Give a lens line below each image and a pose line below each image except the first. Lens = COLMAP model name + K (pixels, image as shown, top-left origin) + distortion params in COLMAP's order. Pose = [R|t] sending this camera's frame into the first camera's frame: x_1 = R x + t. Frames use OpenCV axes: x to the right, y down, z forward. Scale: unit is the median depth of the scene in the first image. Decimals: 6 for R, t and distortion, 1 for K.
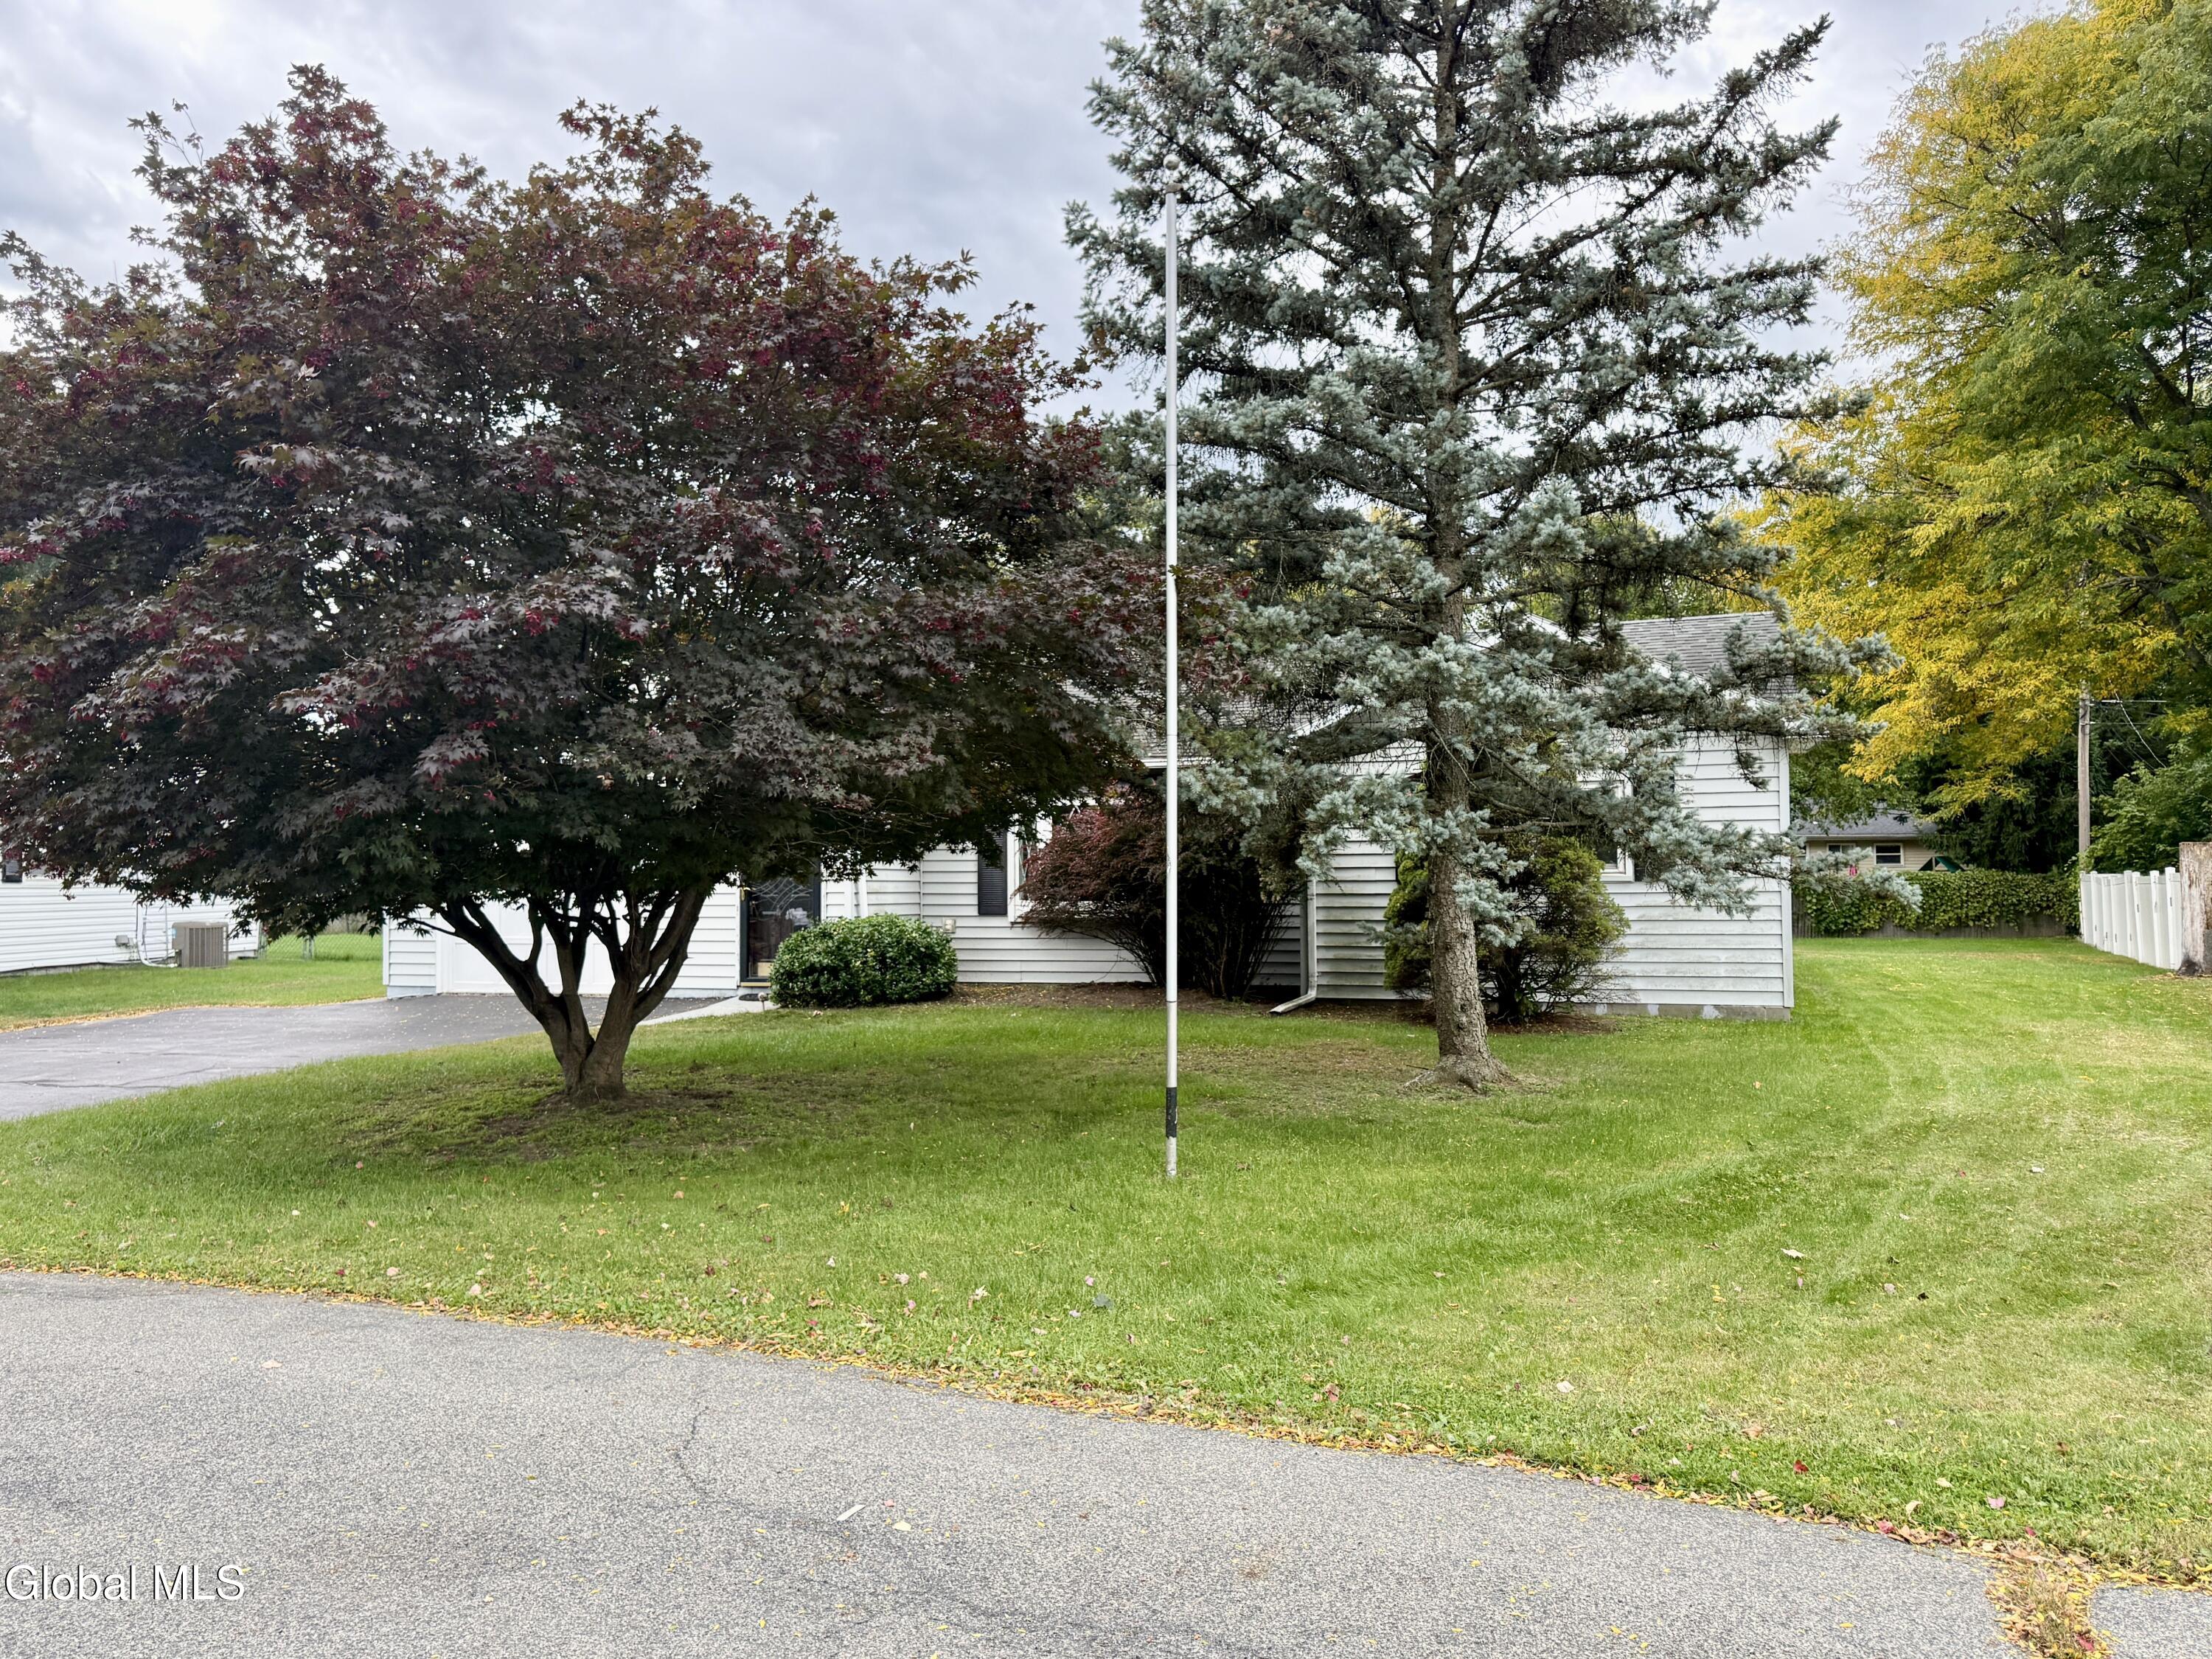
lens RADIAL K [[1617.4, 0, 1106.0], [0, 1617.4, 829.5], [0, 0, 1]] dist [0.115003, -0.174929]
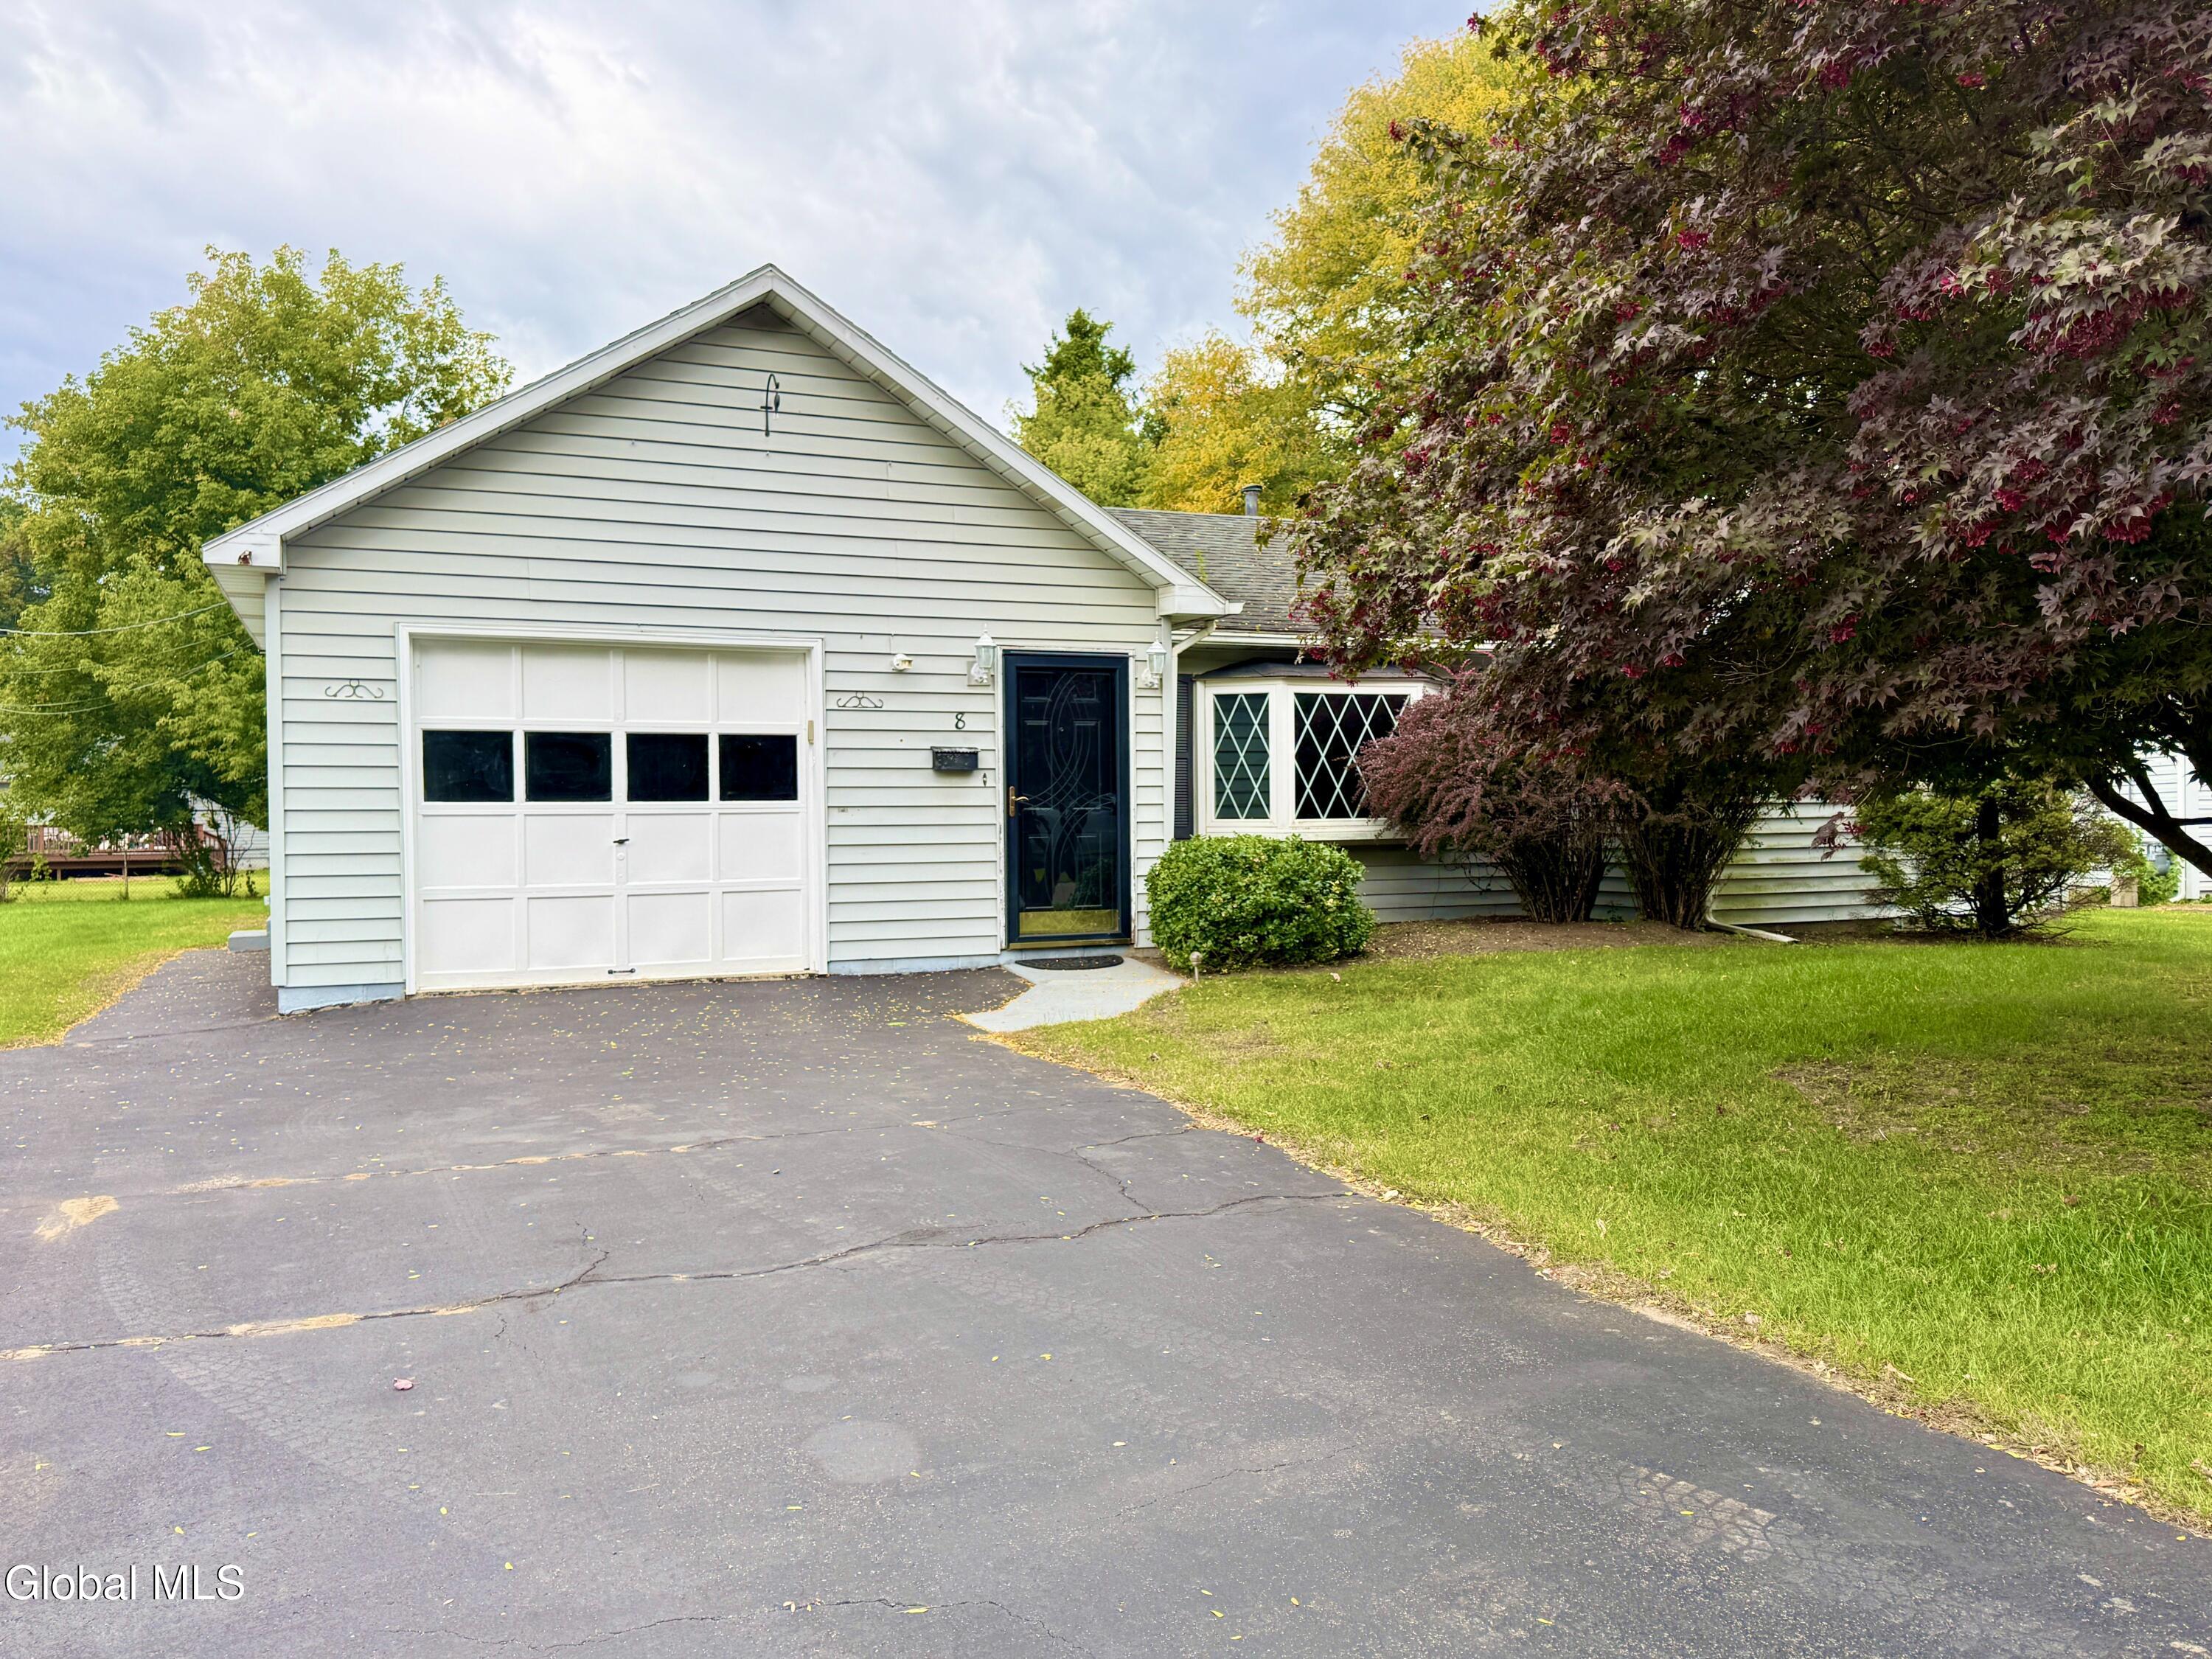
lens RADIAL K [[1617.4, 0, 1106.0], [0, 1617.4, 829.5], [0, 0, 1]] dist [0.115003, -0.174929]
pose [[0.770298, -0.004528, 0.637668, -0.657280], [-0.013941, 0.999616, 0.023939, 0.035967], [-0.637531, -0.027329, 0.769939, 0.525621]]
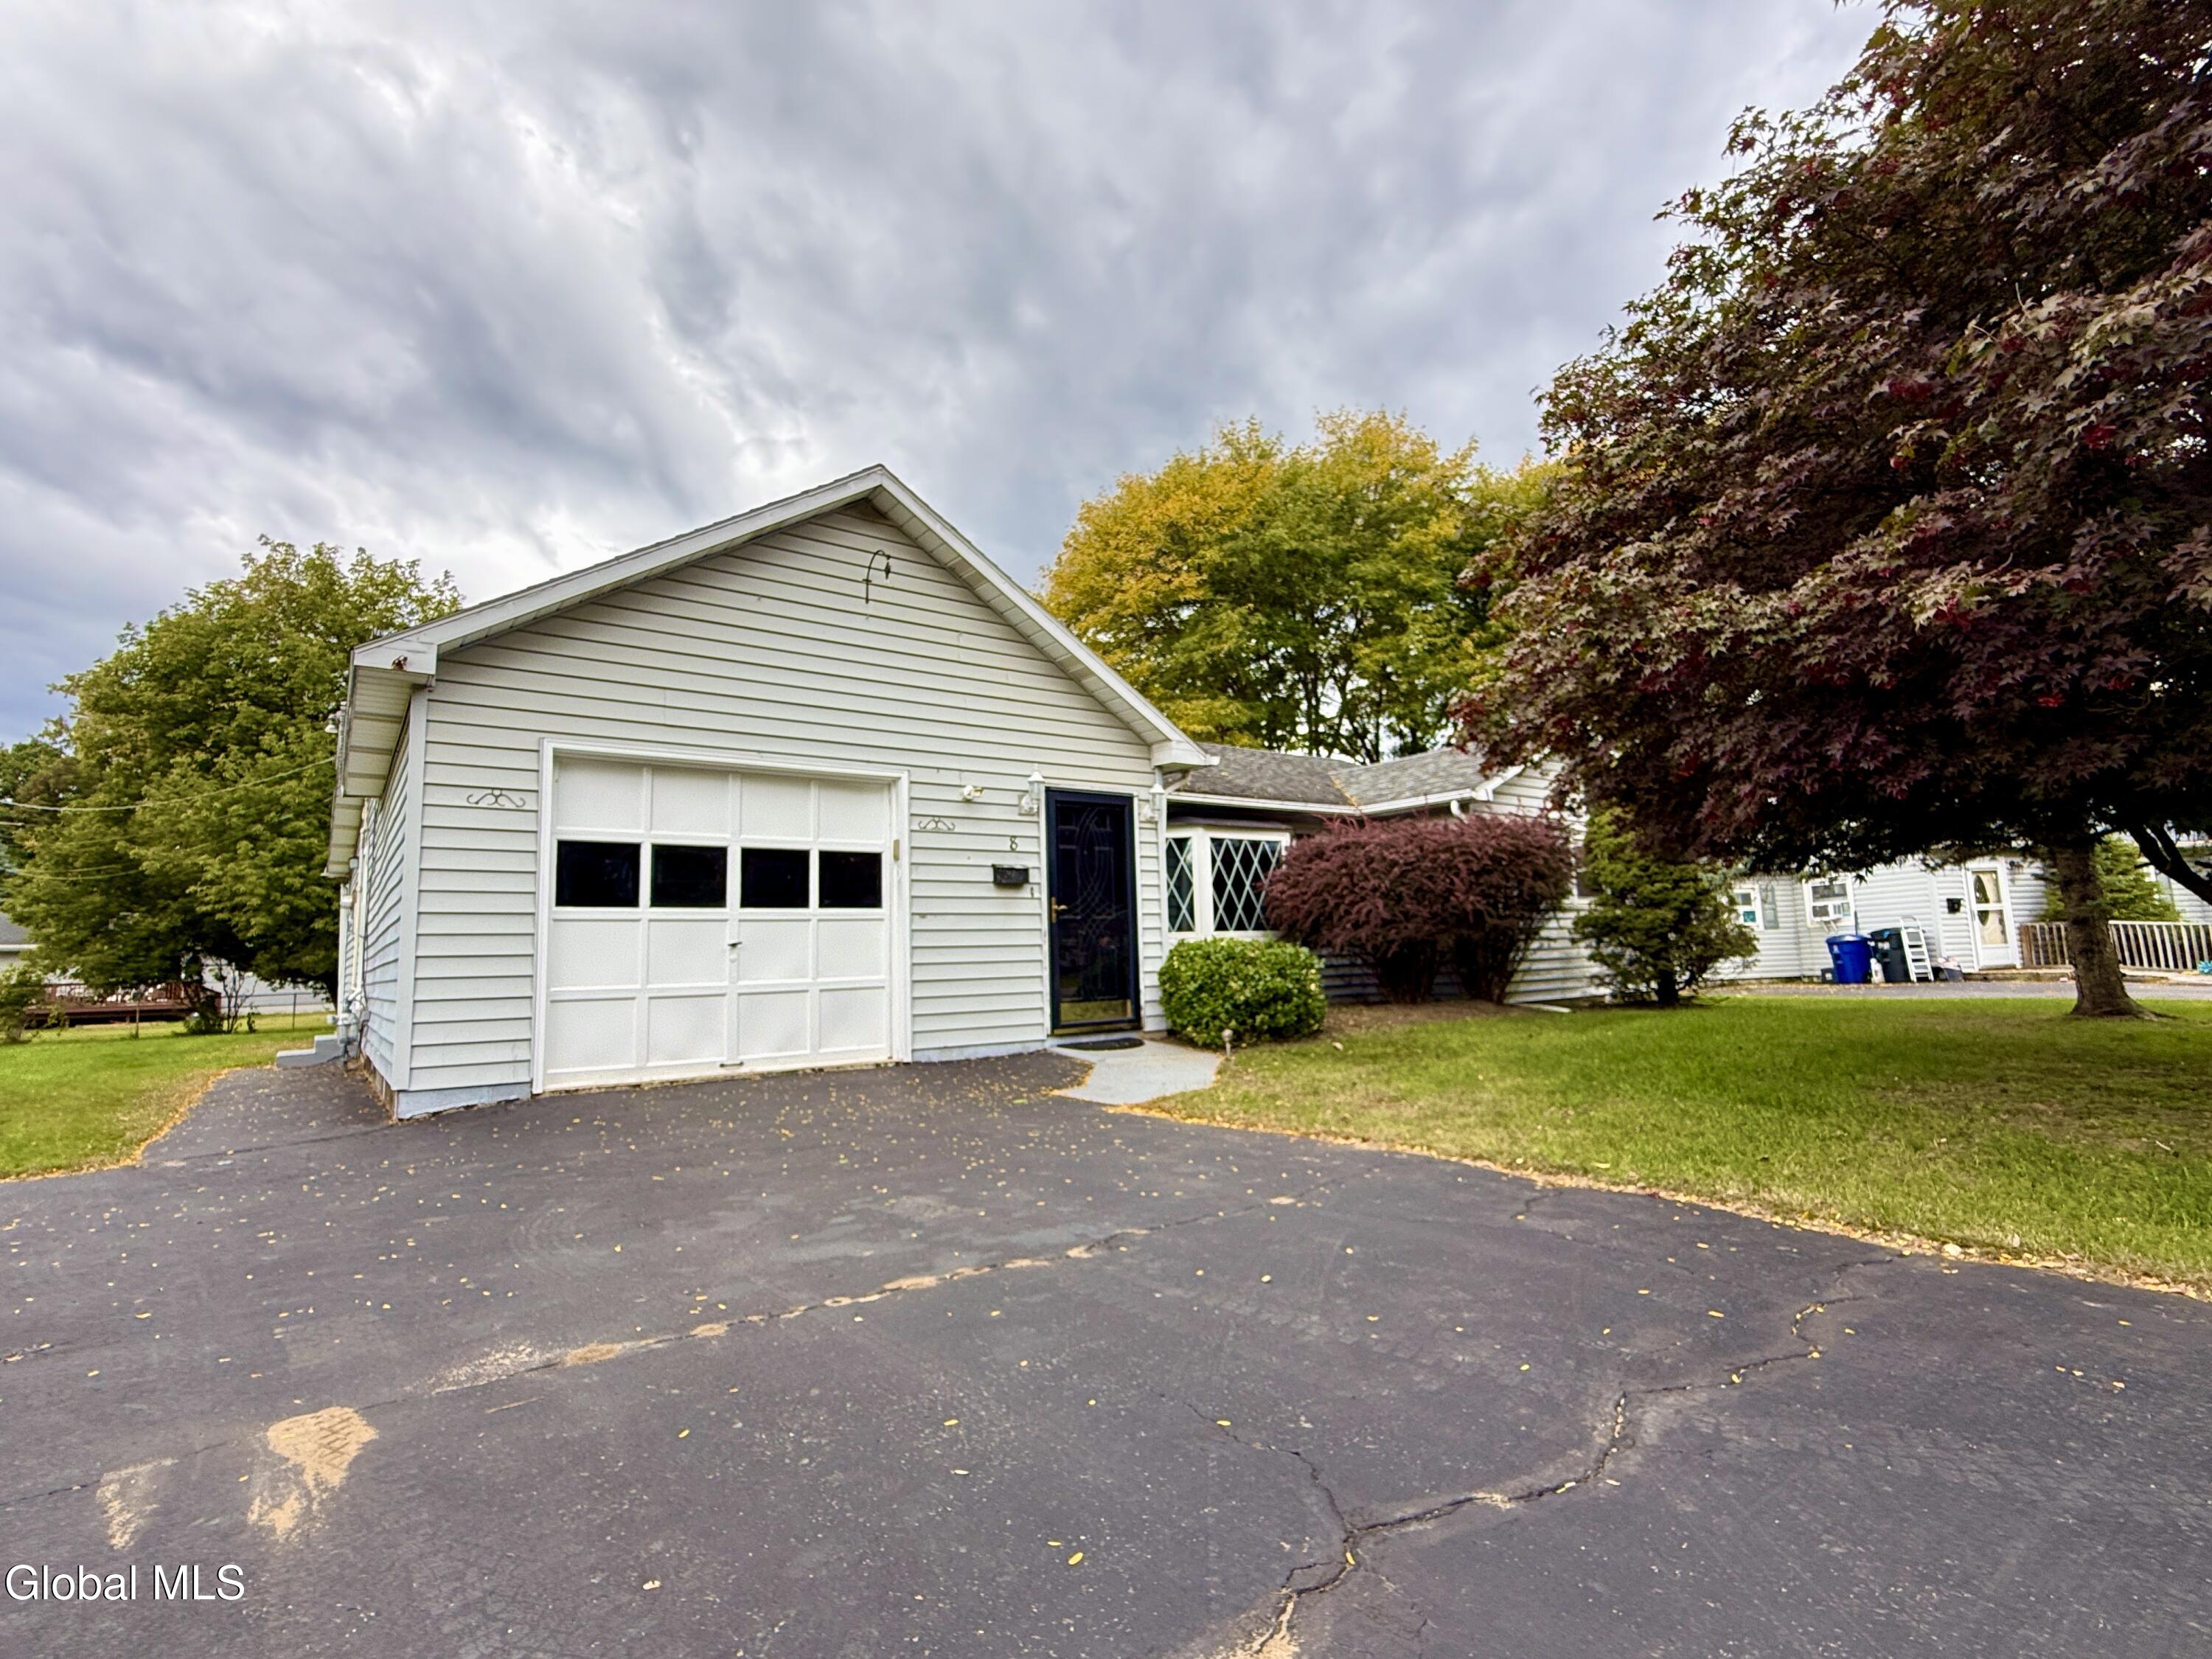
lens RADIAL K [[1033.0, 0, 1106.0], [0, 1033.0, 829.5], [0, 0, 1]] dist [0.002724, -0.007177]
pose [[0.611047, 0.088616, 0.786618, -0.653370], [0.003671, 0.993386, -0.114760, 0.061081], [-0.791585, 0.073012, 0.606681, 0.738787]]
